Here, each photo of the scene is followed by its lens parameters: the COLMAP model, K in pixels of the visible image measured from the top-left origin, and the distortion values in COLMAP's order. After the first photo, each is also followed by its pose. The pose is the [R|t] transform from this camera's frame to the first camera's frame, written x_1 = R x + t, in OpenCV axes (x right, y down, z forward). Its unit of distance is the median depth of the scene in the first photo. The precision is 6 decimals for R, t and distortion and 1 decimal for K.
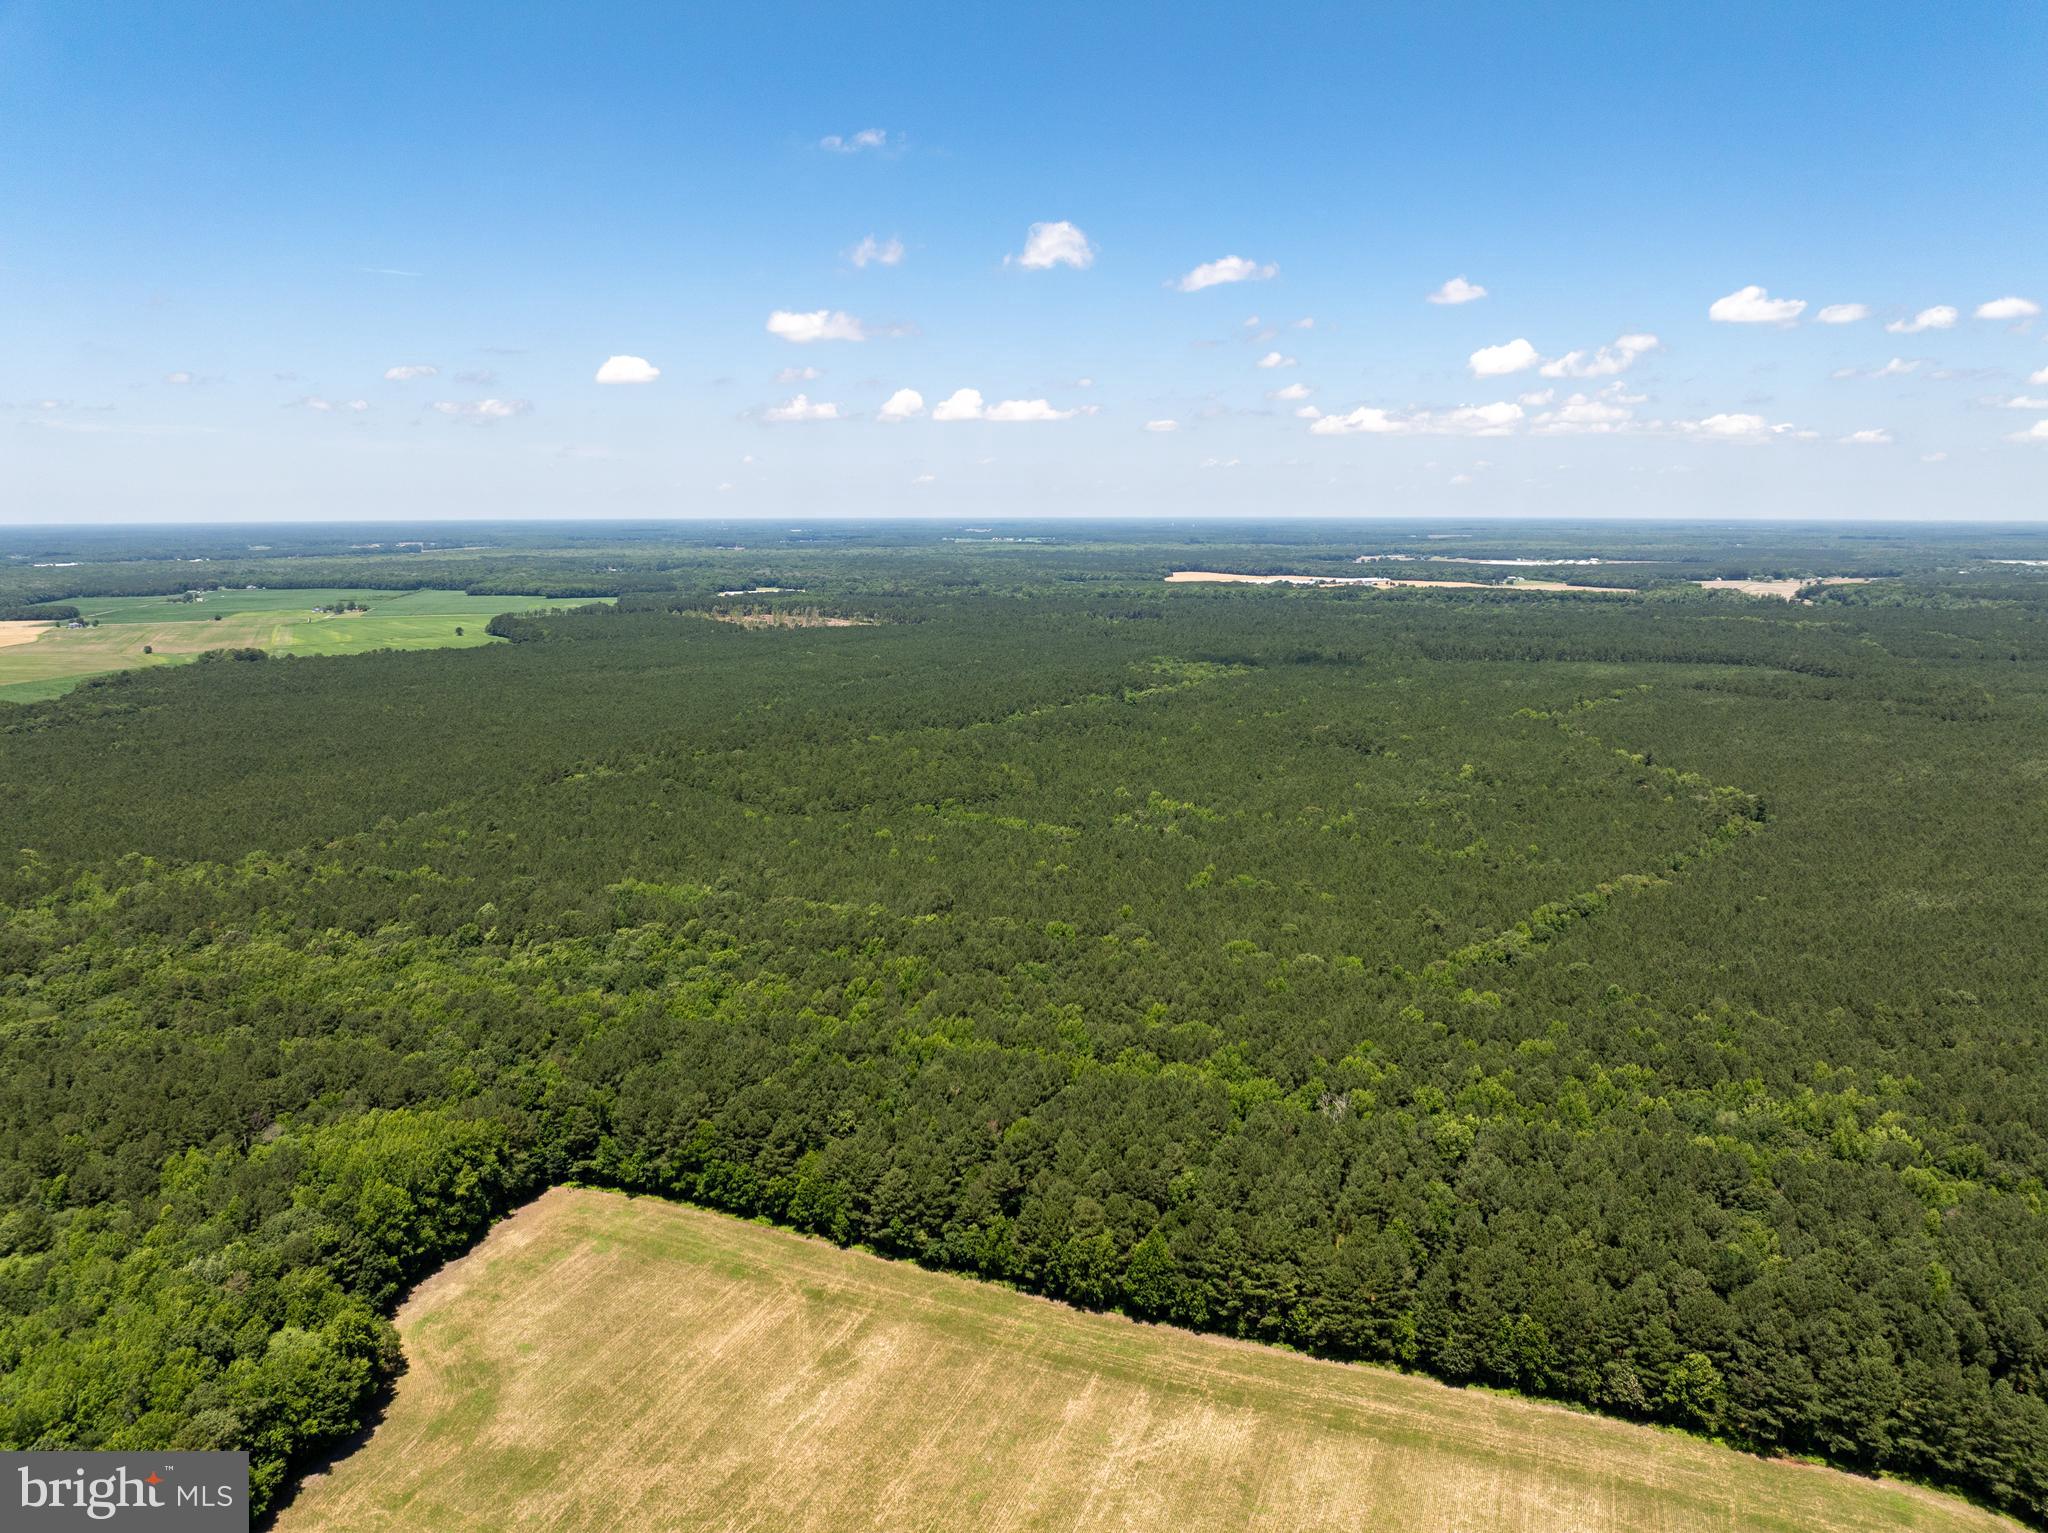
lens RADIAL K [[1449.9, 0, 1032.9], [0, 1449.9, 764.7], [0, 0, 1]] dist [-0.039048, 0.017535]
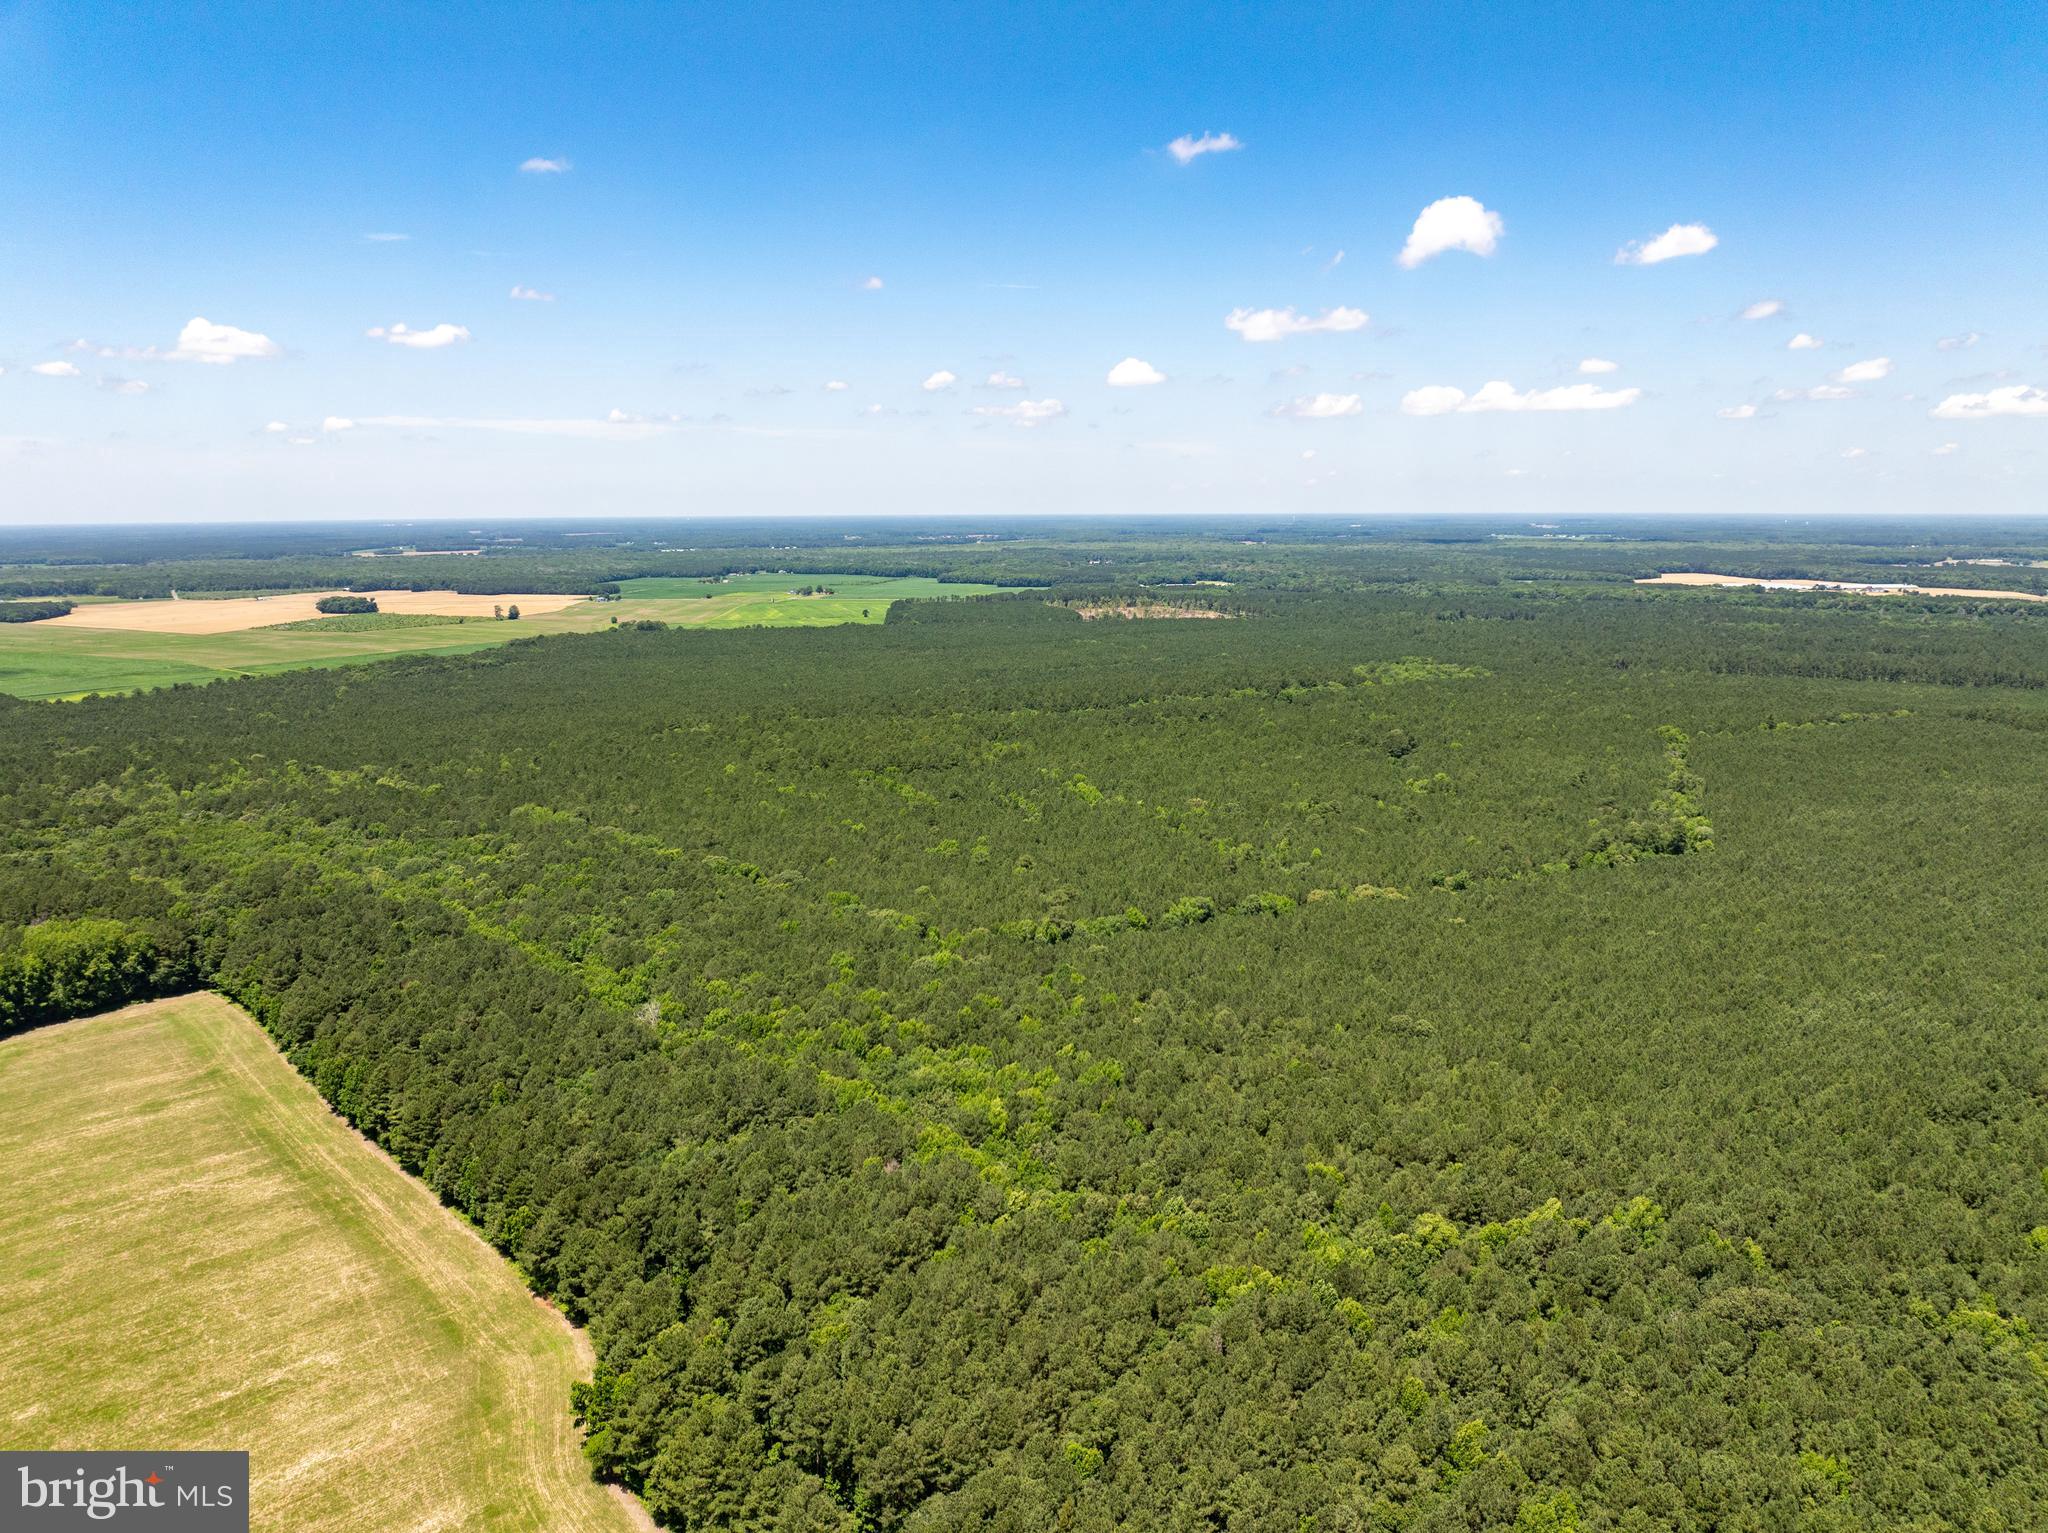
lens RADIAL K [[1449.9, 0, 1020.2], [0, 1449.9, 778.6], [0, 0, 1]] dist [-0.039048, 0.017535]
pose [[0.910342, 0.073300, -0.407314, 0.156637], [-0.068309, 0.997304, 0.026805, -0.001126], [0.408181, 0.003421, 0.912895, 0.006935]]
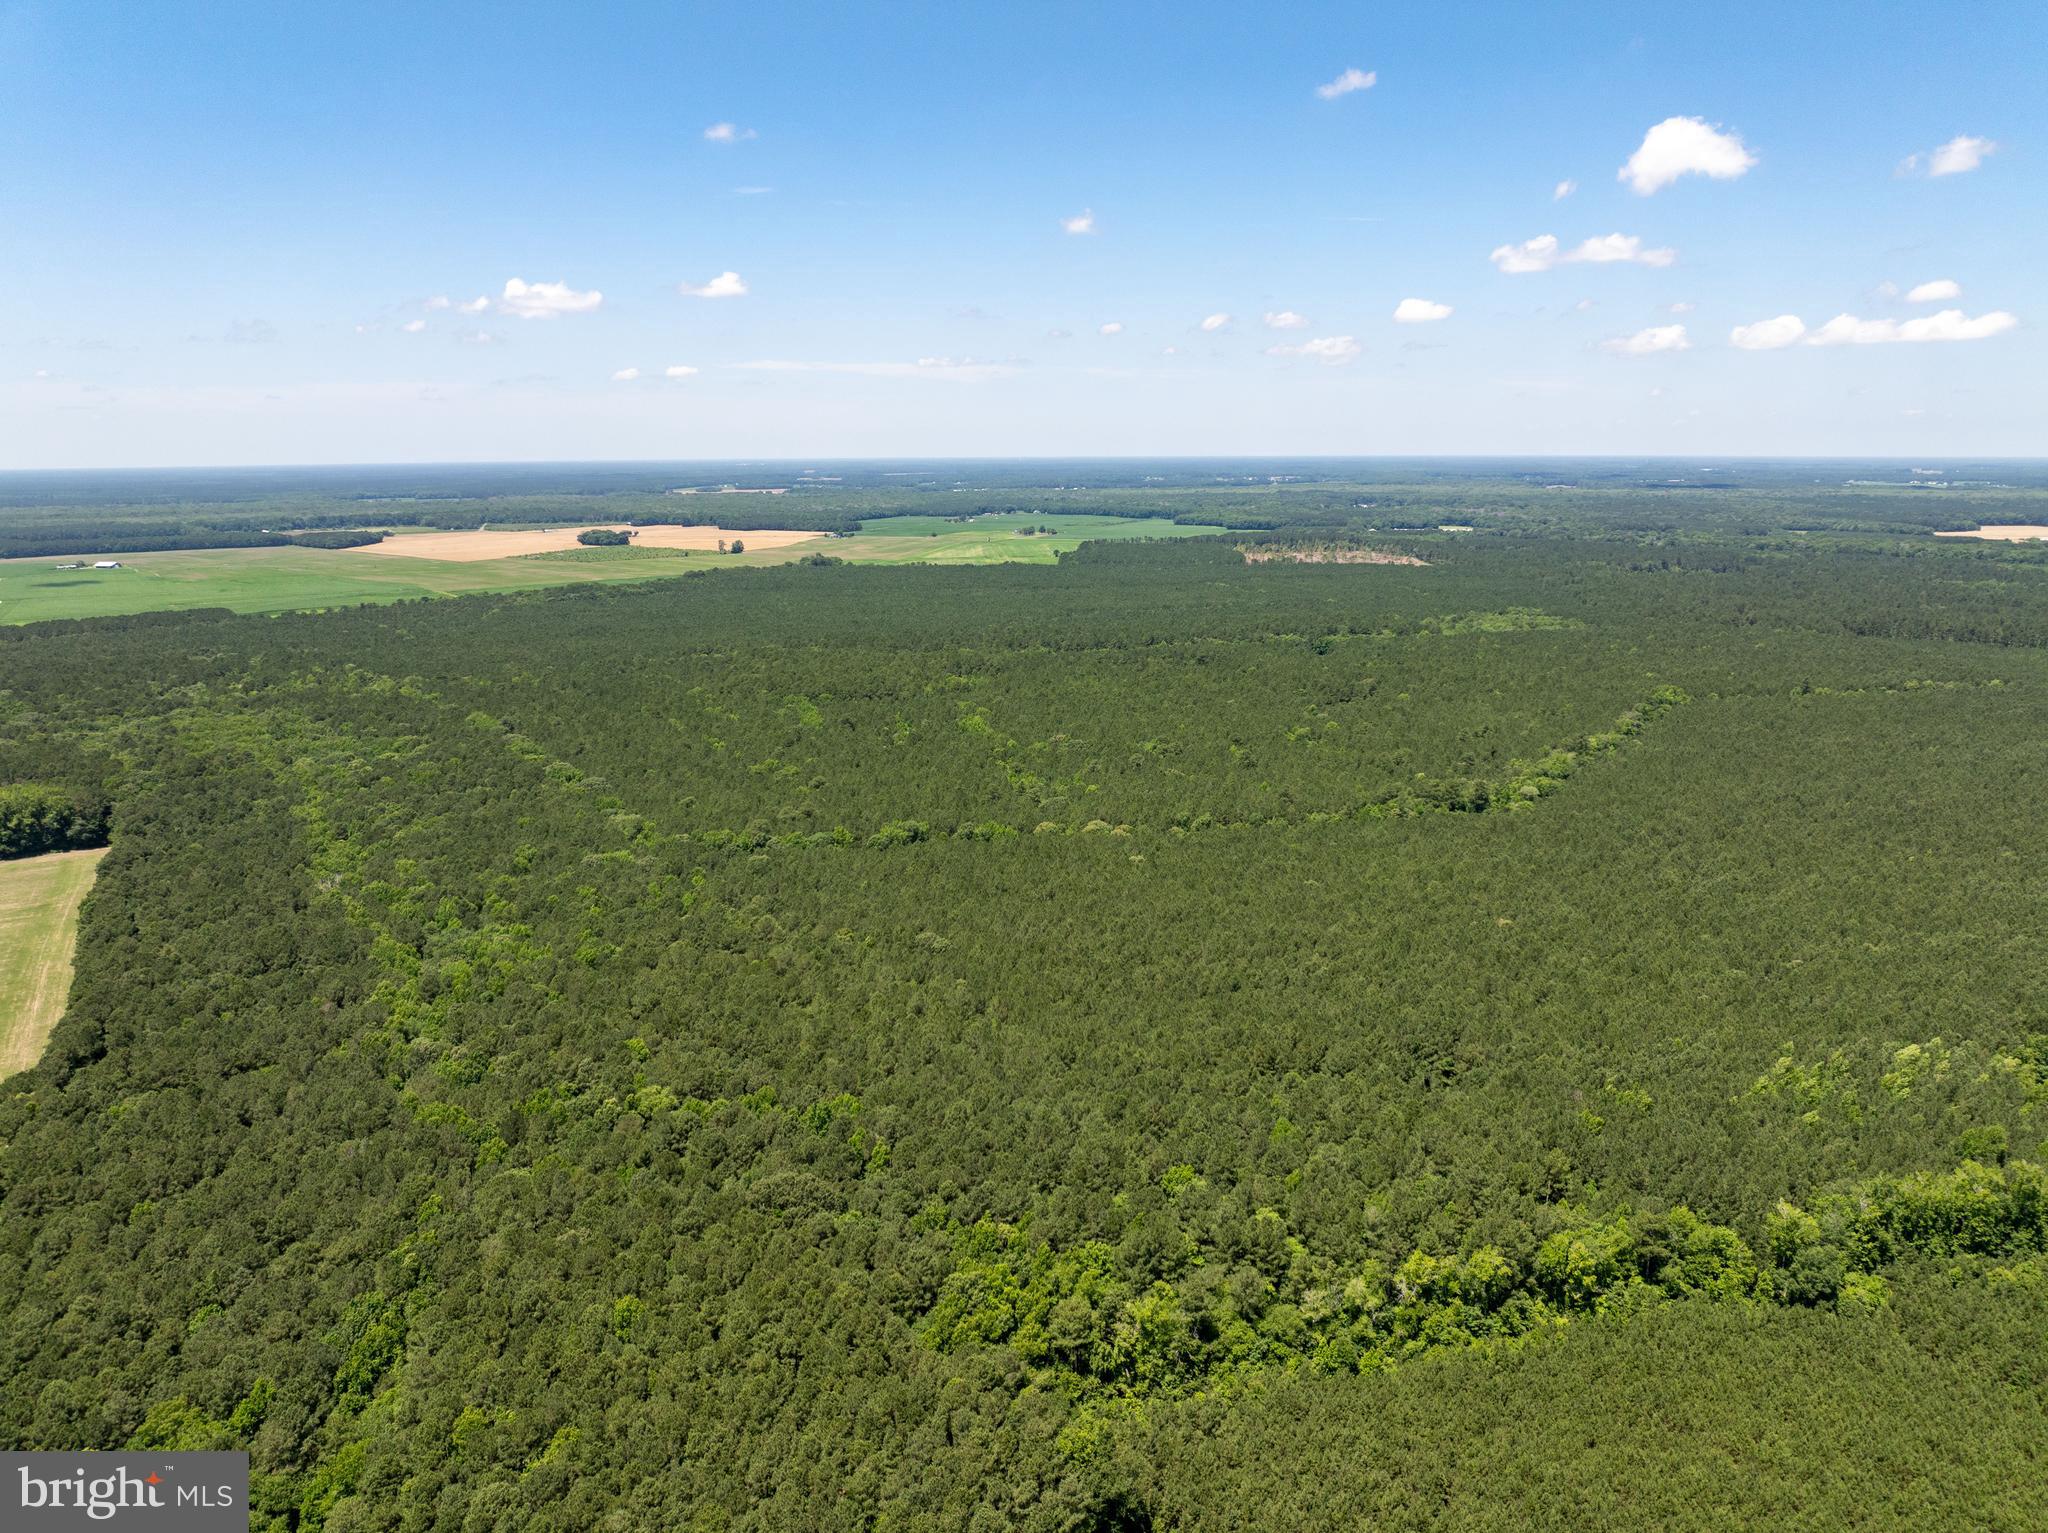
lens RADIAL K [[1449.9, 0, 1025.3], [0, 1449.9, 762.3], [0, 0, 1]] dist [-0.039048, 0.017535]
pose [[0.786043, 0.127683, -0.604842, 0.260495], [-0.102816, 0.991811, 0.075755, -0.009158], [0.609562, 0.002641, 0.792734, 0.048297]]
